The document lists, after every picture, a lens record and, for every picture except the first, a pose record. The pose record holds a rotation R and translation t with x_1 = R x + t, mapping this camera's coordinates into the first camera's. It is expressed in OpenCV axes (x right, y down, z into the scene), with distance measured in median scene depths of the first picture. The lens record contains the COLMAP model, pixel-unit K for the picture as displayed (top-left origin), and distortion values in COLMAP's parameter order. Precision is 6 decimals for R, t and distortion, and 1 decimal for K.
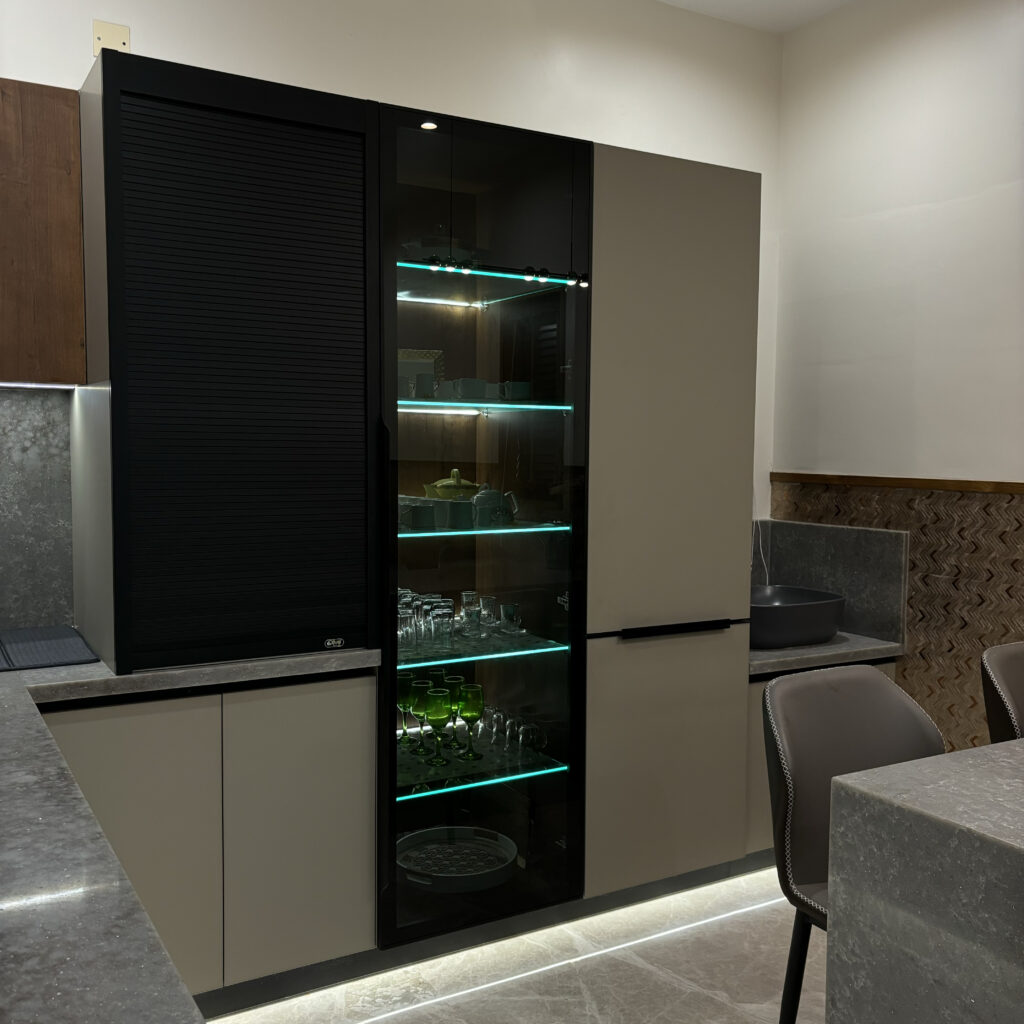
lens RADIAL K [[1028.4, 0, 516.9], [0, 1028.4, 521.7], [0, 0, 1]] dist [0.047459, -0.018256]
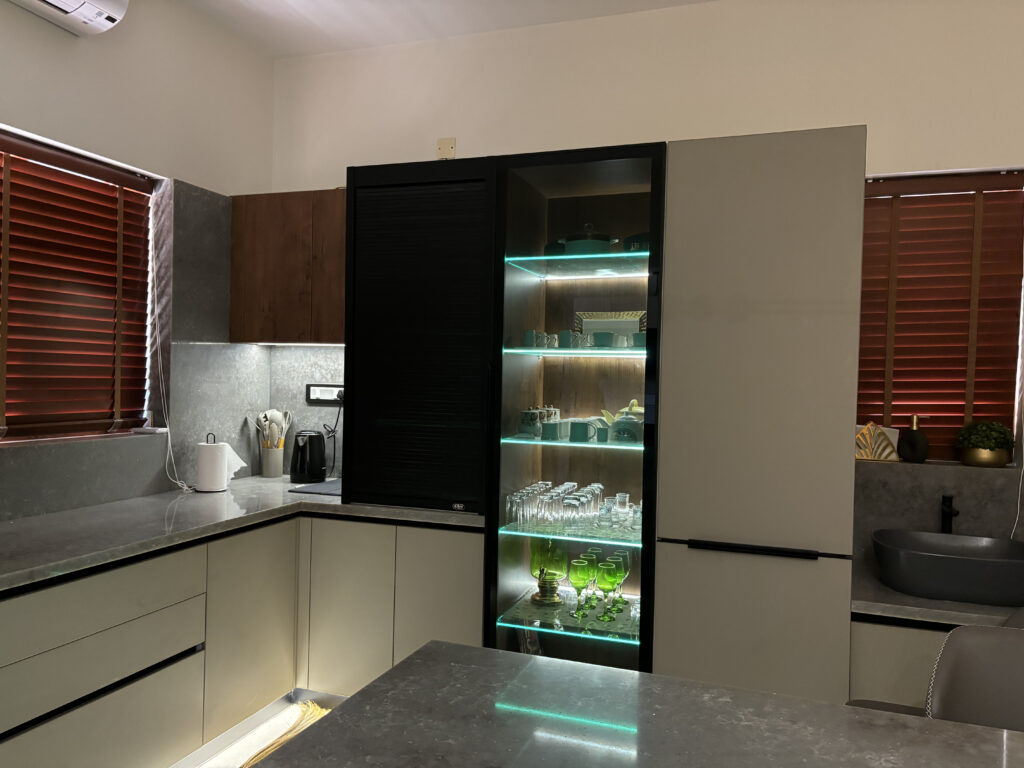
lens RADIAL K [[774.2, 0, 516.5], [0, 774.2, 395.4], [0, 0, 1]] dist [0.025782, -0.000667]
pose [[0.644475, 0.026684, -0.764159, 0.746995], [-0.074287, 0.996848, -0.027843, -0.022297], [0.761008, 0.074711, 0.644426, 0.304333]]
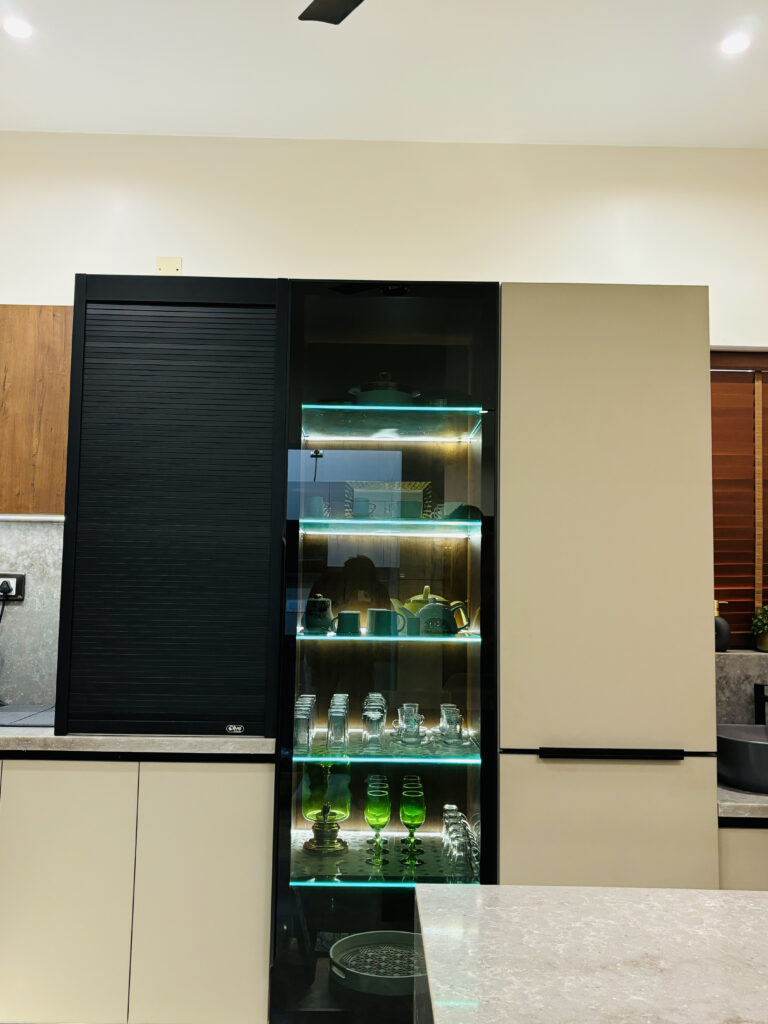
lens RADIAL K [[932.6, 0, 384.0], [0, 932.6, 512.0], [0, 0, 1]] dist [0.014232, 0.005206]
pose [[0.870268, -0.038886, -0.491041, 0.481043], [-0.044664, 0.986543, -0.157283, 0.035123], [0.490550, 0.158810, 0.856820, 0.149411]]
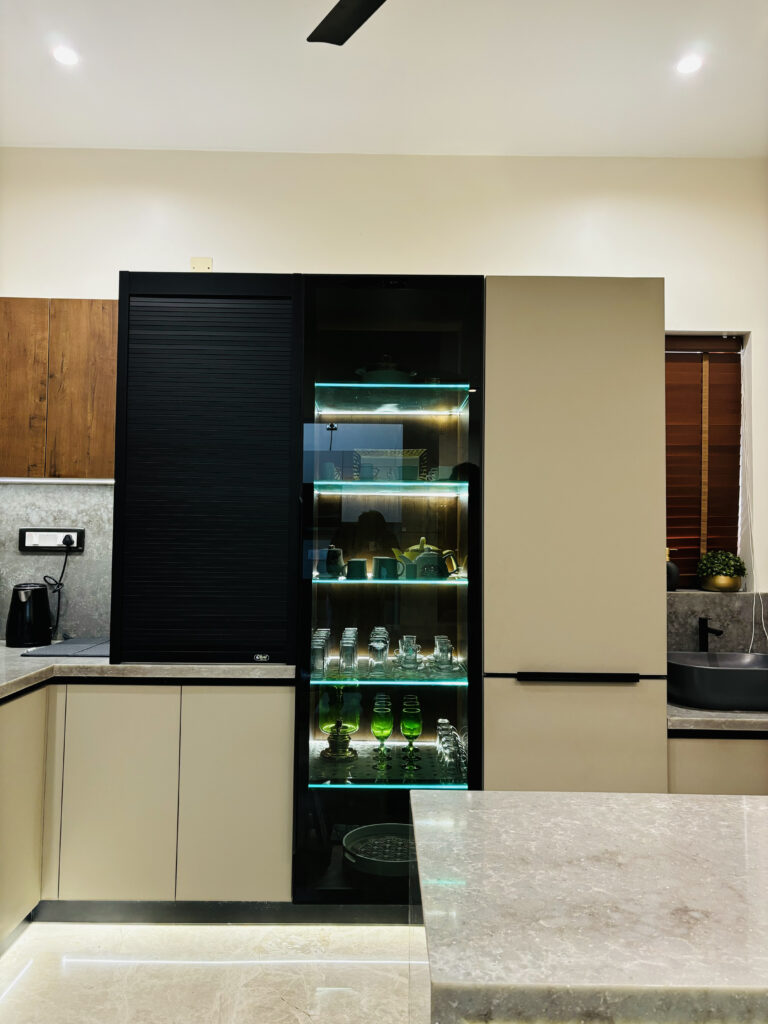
lens RADIAL K [[774.2, 0, 386.3], [0, 774.2, 511.9], [0, 0, 1]] dist [0.025782, -0.000667]
pose [[0.867431, -0.020934, -0.497116, 0.475411], [-0.039772, 0.993000, -0.111216, 0.033105], [0.495965, 0.116244, 0.860527, 0.171989]]
